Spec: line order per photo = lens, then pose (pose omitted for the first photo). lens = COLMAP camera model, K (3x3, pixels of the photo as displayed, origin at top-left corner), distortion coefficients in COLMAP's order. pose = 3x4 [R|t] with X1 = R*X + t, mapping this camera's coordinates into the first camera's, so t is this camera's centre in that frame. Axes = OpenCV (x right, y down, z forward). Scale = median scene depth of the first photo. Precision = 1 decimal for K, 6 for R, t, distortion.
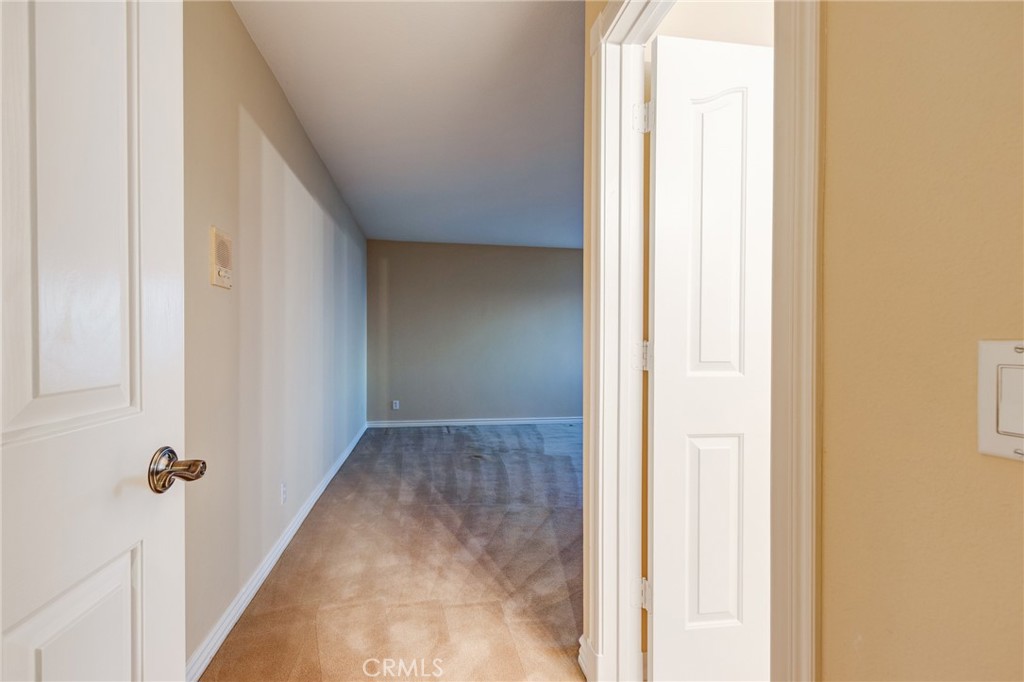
lens RADIAL K [[468.7, 0, 511.1], [0, 468.7, 341.7], [0, 0, 1]] dist [0.000171, -0.000299]
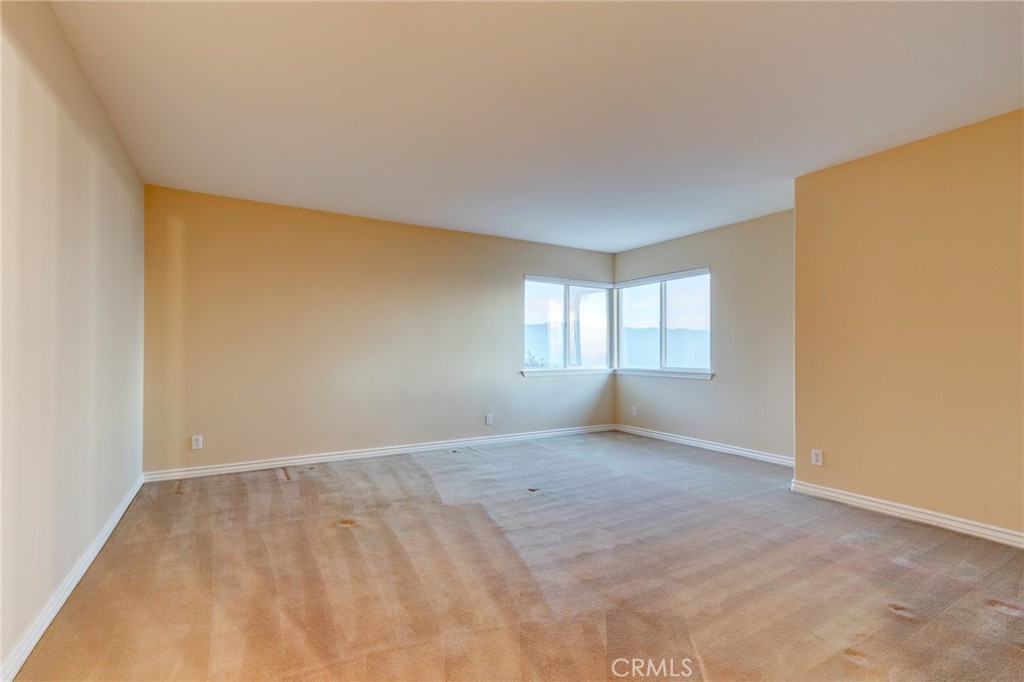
lens RADIAL K [[468.7, 0, 511.8], [0, 468.7, 344.7], [0, 0, 1]] dist [0.000171, -0.000299]
pose [[0.937137, 0.001944, 0.348957, -0.082191], [-0.000157, 0.999987, -0.005149, 0.003085], [-0.348963, 0.004771, 0.937124, 0.305825]]
